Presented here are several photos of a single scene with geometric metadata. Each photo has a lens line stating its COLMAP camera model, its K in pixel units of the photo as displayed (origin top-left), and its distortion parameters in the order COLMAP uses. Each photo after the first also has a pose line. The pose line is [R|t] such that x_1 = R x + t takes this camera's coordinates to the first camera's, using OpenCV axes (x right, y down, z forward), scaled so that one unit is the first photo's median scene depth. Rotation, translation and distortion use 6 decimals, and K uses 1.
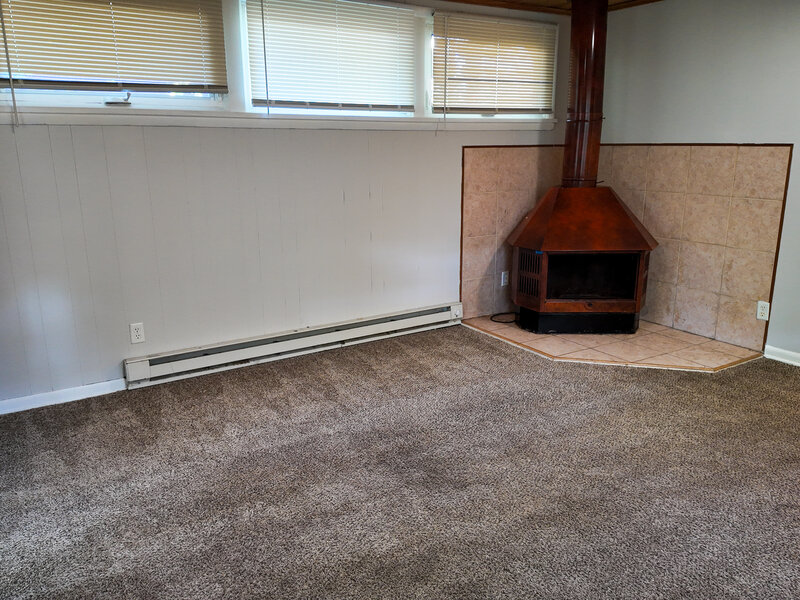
lens RADIAL K [[621.2, 0, 400.0], [0, 621.2, 300.0], [0, 0, 1]] dist [0.134511, -0.218259]
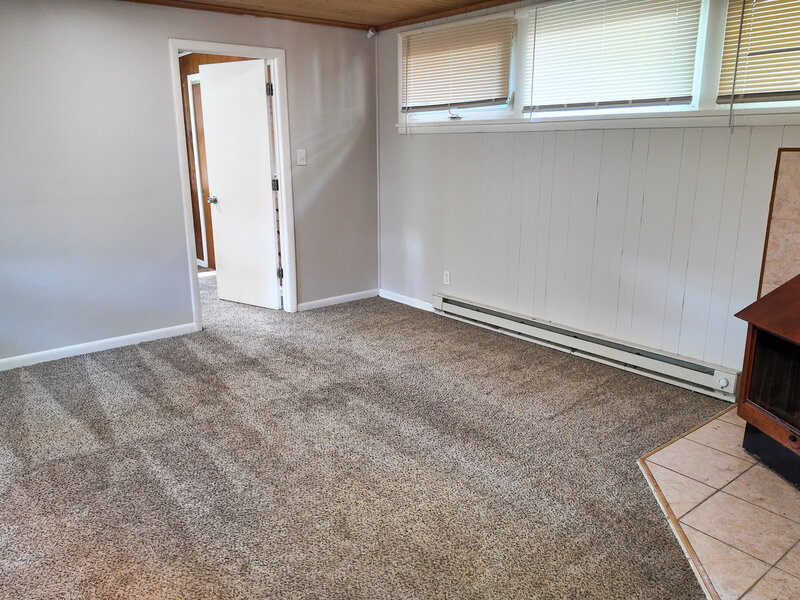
lens RADIAL K [[621.2, 0, 400.0], [0, 621.2, 300.0], [0, 0, 1]] dist [0.134511, -0.218259]
pose [[0.109967, 0.245099, -0.963241, 0.886758], [-0.239005, 0.947204, 0.213732, -0.165830], [0.964771, 0.206716, 0.162741, 0.630924]]
